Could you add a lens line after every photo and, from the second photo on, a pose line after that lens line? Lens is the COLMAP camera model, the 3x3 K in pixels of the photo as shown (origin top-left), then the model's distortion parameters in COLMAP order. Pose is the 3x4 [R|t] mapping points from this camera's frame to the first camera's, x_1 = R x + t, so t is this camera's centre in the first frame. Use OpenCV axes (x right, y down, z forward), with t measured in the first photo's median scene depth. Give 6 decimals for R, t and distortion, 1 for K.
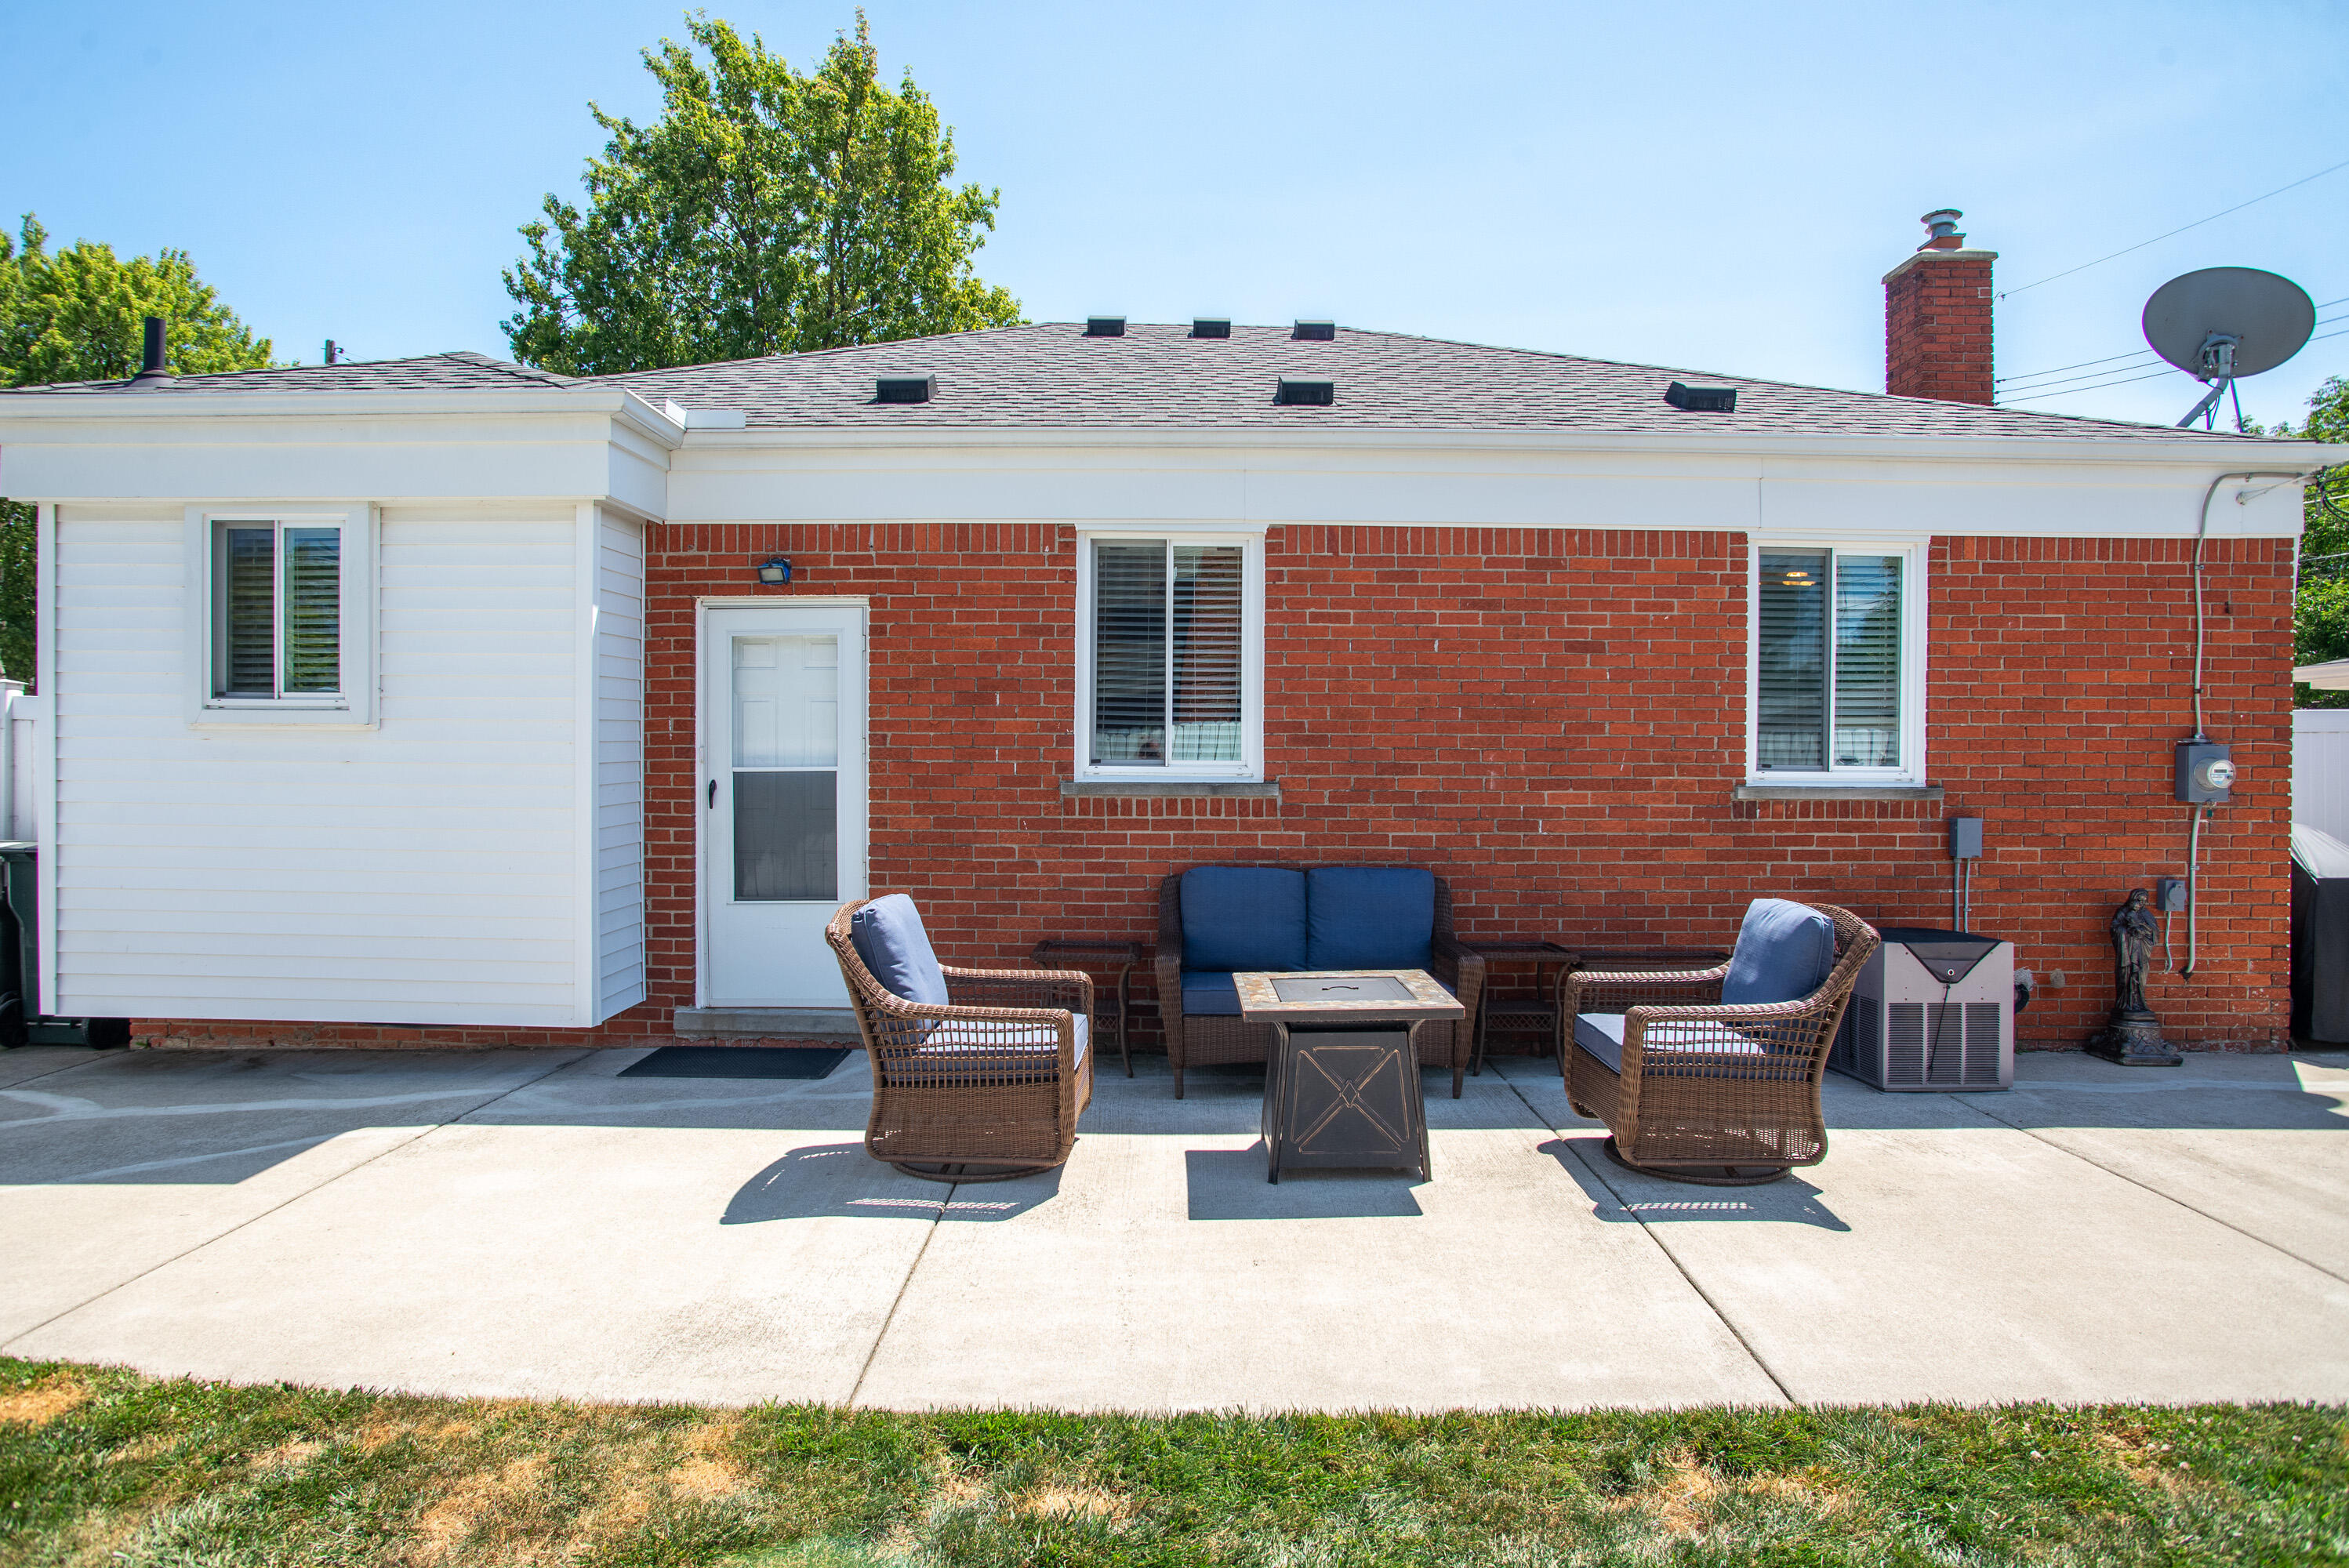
lens RADIAL K [[1397.6, 0, 1174.5], [0, 1397.6, 784.0], [0, 0, 1]] dist [-0.098374, 0.081711]
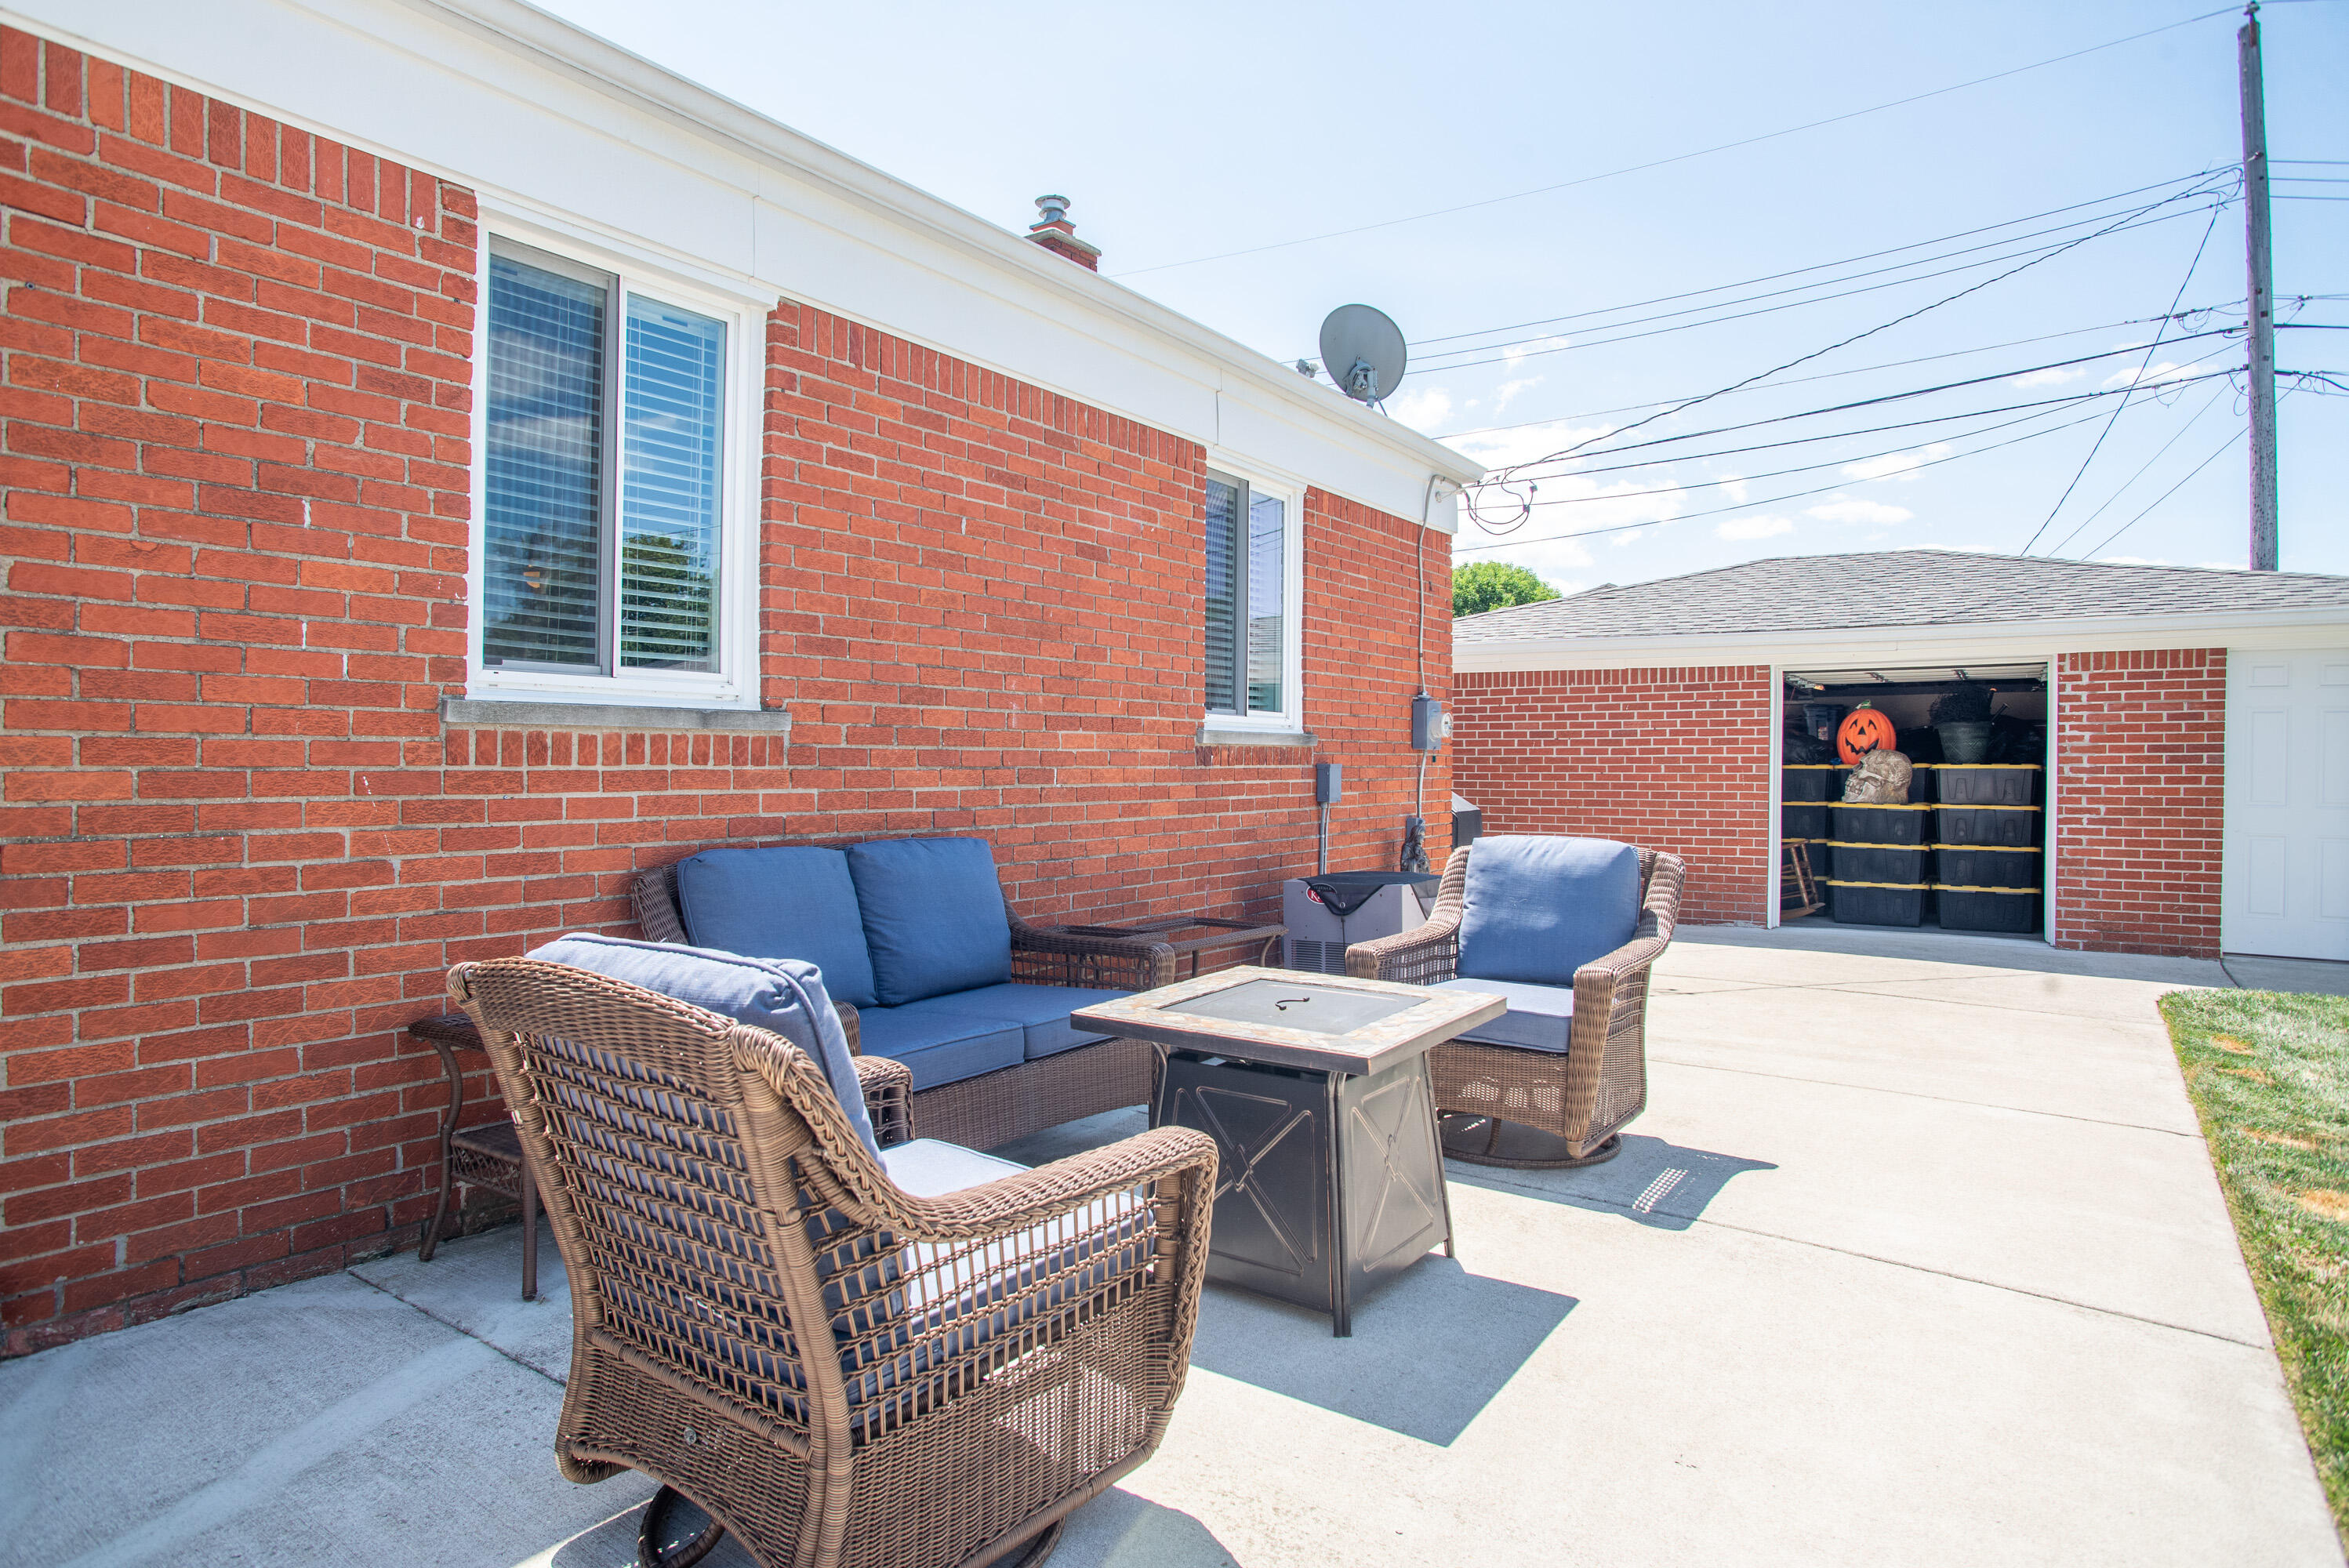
lens RADIAL K [[1348.6, 0, 1168.9], [0, 1348.6, 770.8], [0, 0, 1]] dist [-0.091035, 0.060978]
pose [[0.574097, -0.008128, 0.818747, -0.317234], [0.016956, 0.999854, -0.001964, 0.029932], [-0.818611, 0.015010, 0.574152, 0.516552]]
